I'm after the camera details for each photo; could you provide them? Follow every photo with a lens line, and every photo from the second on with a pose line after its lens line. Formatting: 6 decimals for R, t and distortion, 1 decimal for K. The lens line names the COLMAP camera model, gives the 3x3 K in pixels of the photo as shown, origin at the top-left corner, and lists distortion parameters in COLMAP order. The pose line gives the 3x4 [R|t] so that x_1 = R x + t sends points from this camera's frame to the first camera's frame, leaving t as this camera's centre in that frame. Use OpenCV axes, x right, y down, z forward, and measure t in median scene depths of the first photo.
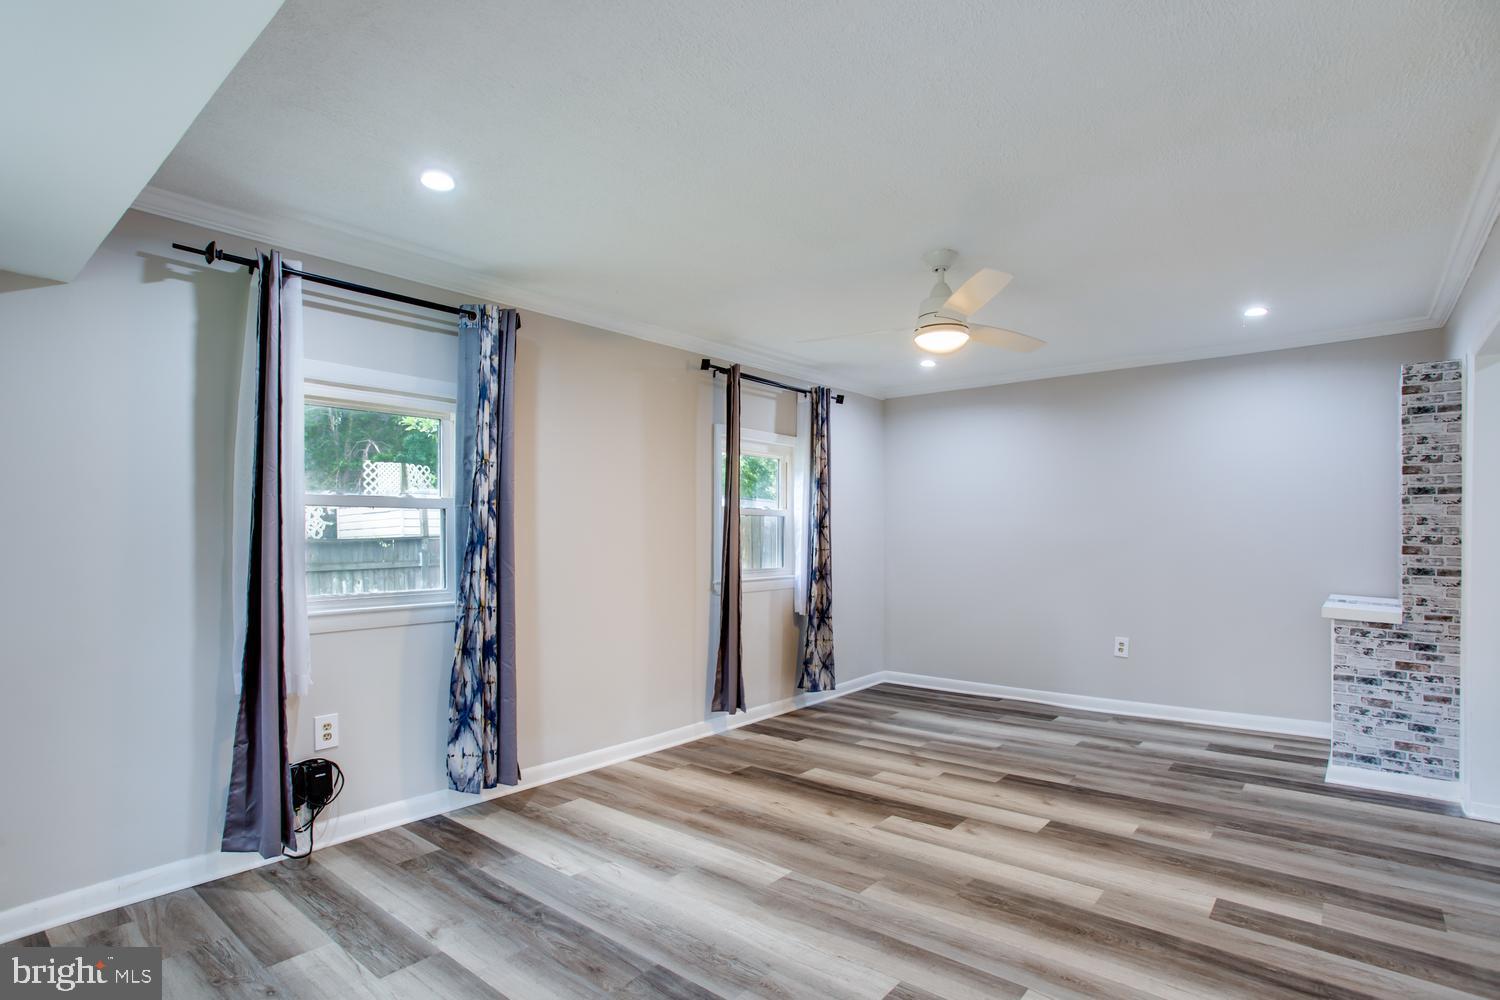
lens RADIAL K [[732.1, 0, 766.4], [0, 732.1, 549.7], [0, 0, 1]] dist [-0.016218, 0.006758]
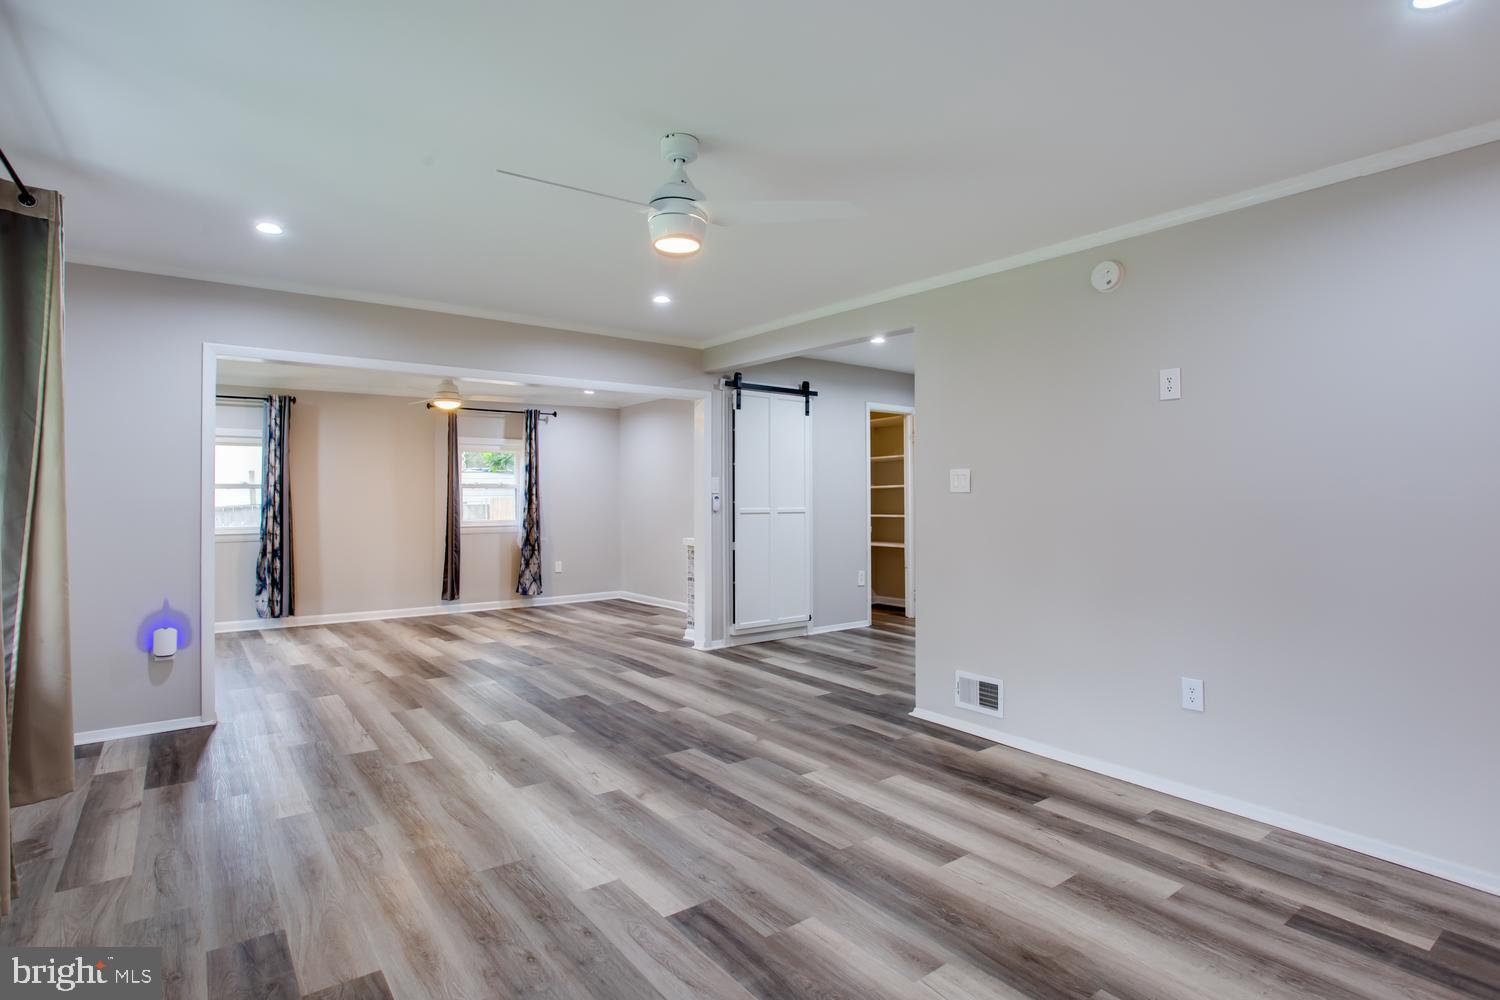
lens RADIAL K [[742.1, 0, 752.7], [0, 742.1, 498.2], [0, 0, 1]] dist [-0.043030, 0.016386]
pose [[0.974532, -0.006522, -0.224155, 1.403626], [0.001944, 0.999785, -0.020637, 0.019503], [0.224241, 0.019675, 0.974335, -0.750790]]
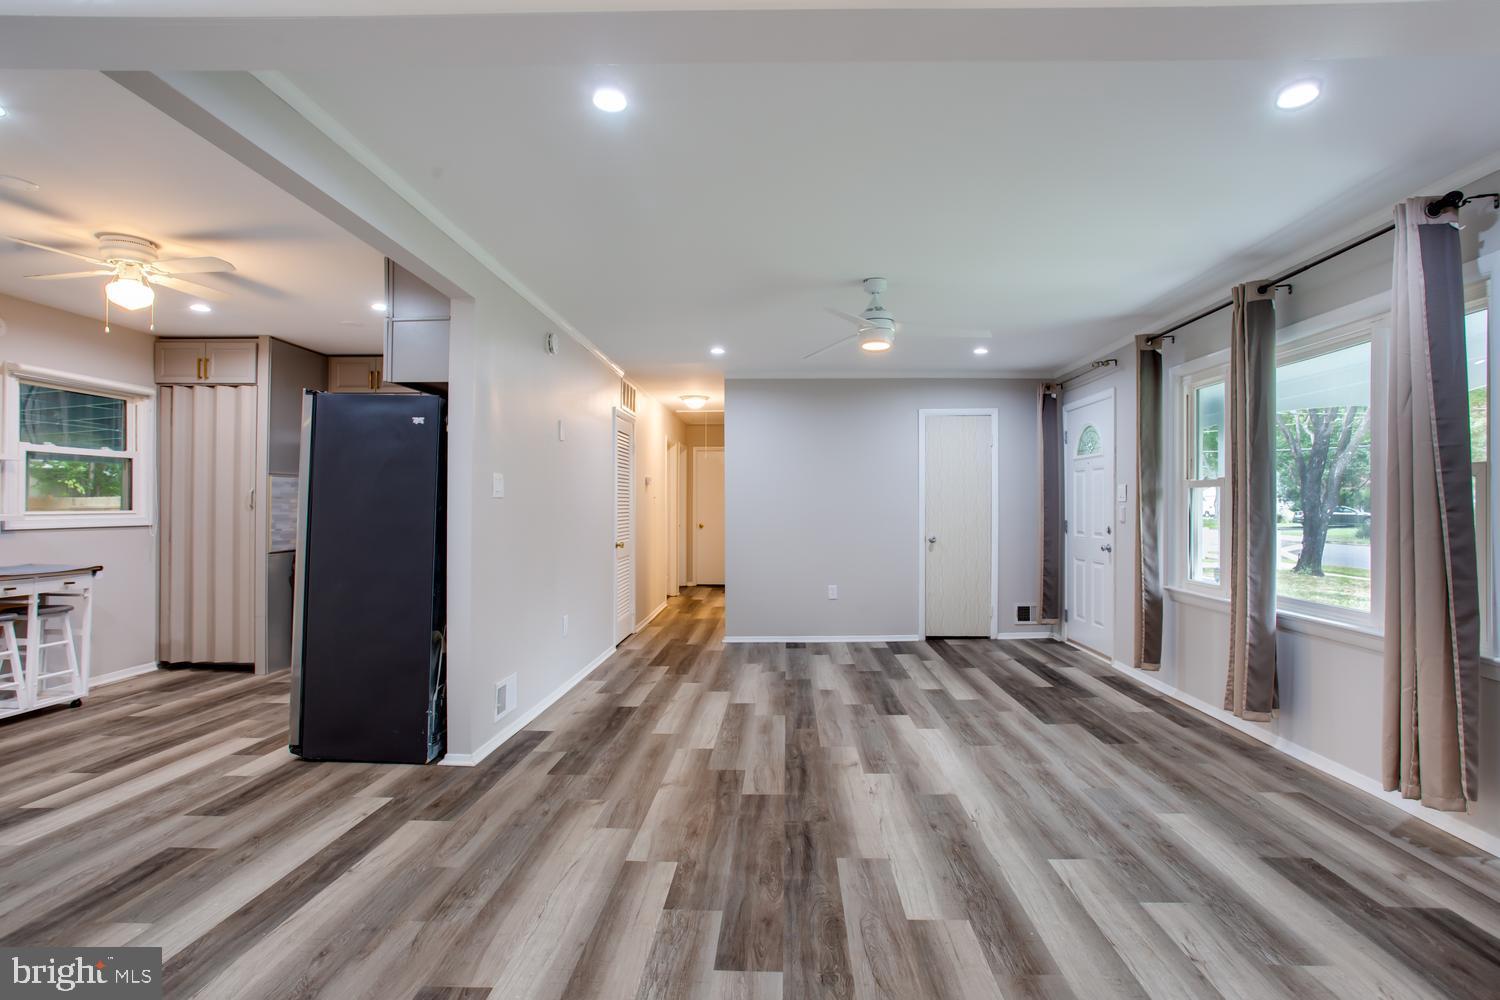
lens RADIAL K [[733.3, 0, 771.3], [0, 733.3, 503.9], [0, 0, 1]] dist [-0.034288, 0.016327]
pose [[-0.613225, -0.003871, 0.789899, 0.352508], [0.009858, 0.999873, 0.012553, -0.011168], [-0.789847, 0.015485, -0.613109, 0.786075]]
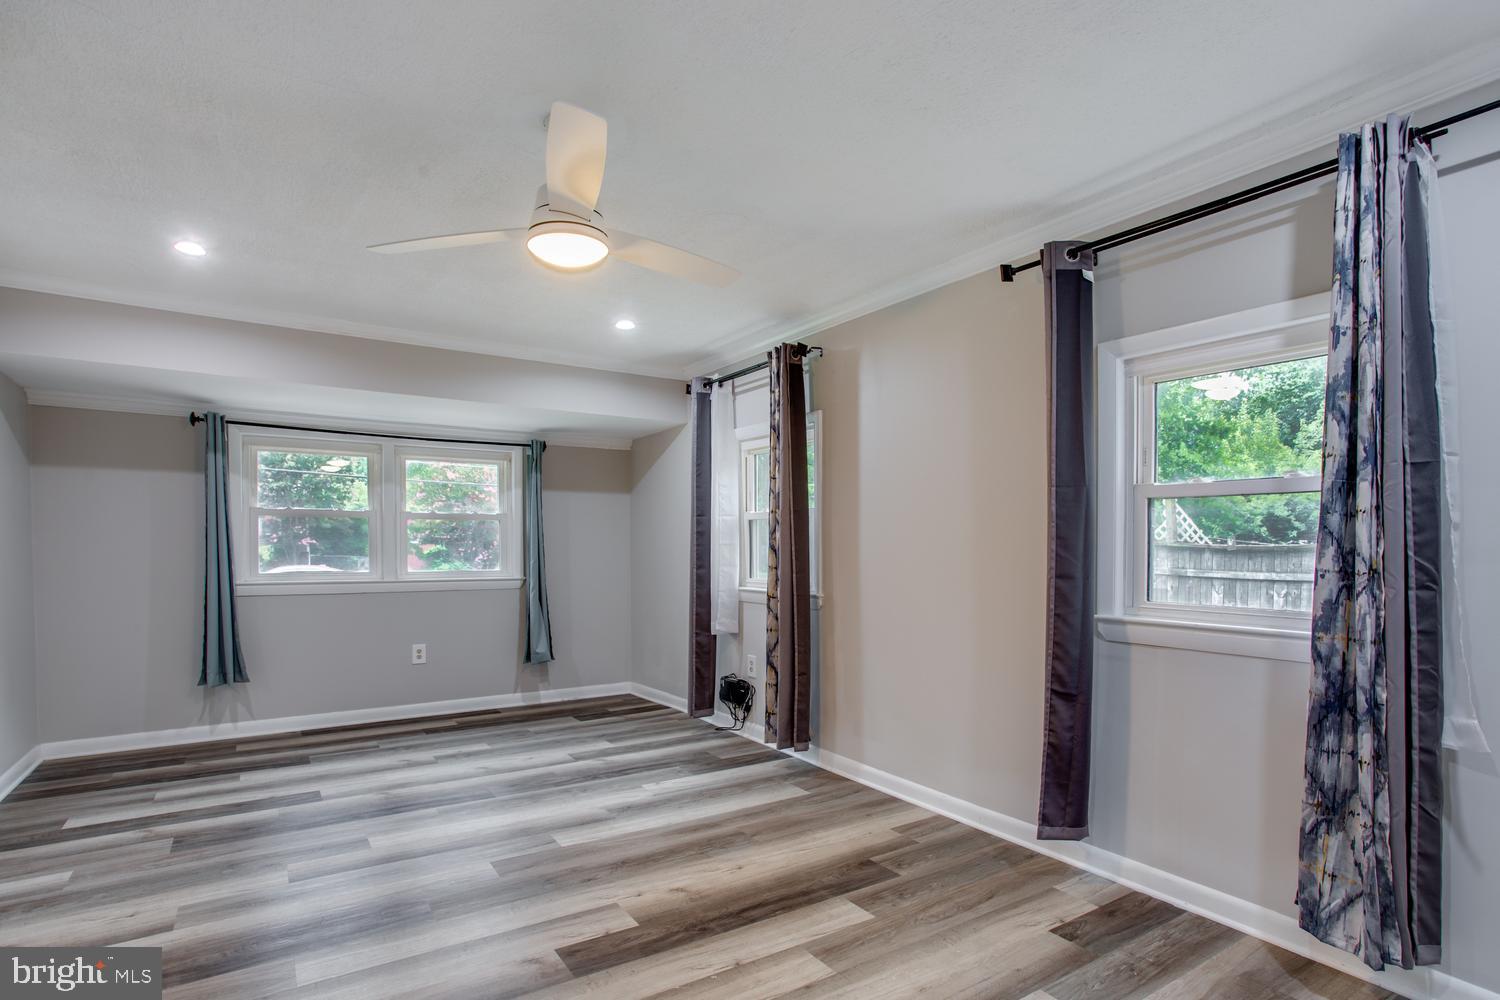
lens RADIAL K [[773.4, 0, 761.6], [0, 773.4, 562.4], [0, 0, 1]] dist [-0.015159, 0.000779]
pose [[-0.295733, 0.019712, -0.955067, 0.804196], [-0.019212, 0.999462, 0.026577, -0.011261], [0.955077, 0.026208, -0.295196, 1.257923]]
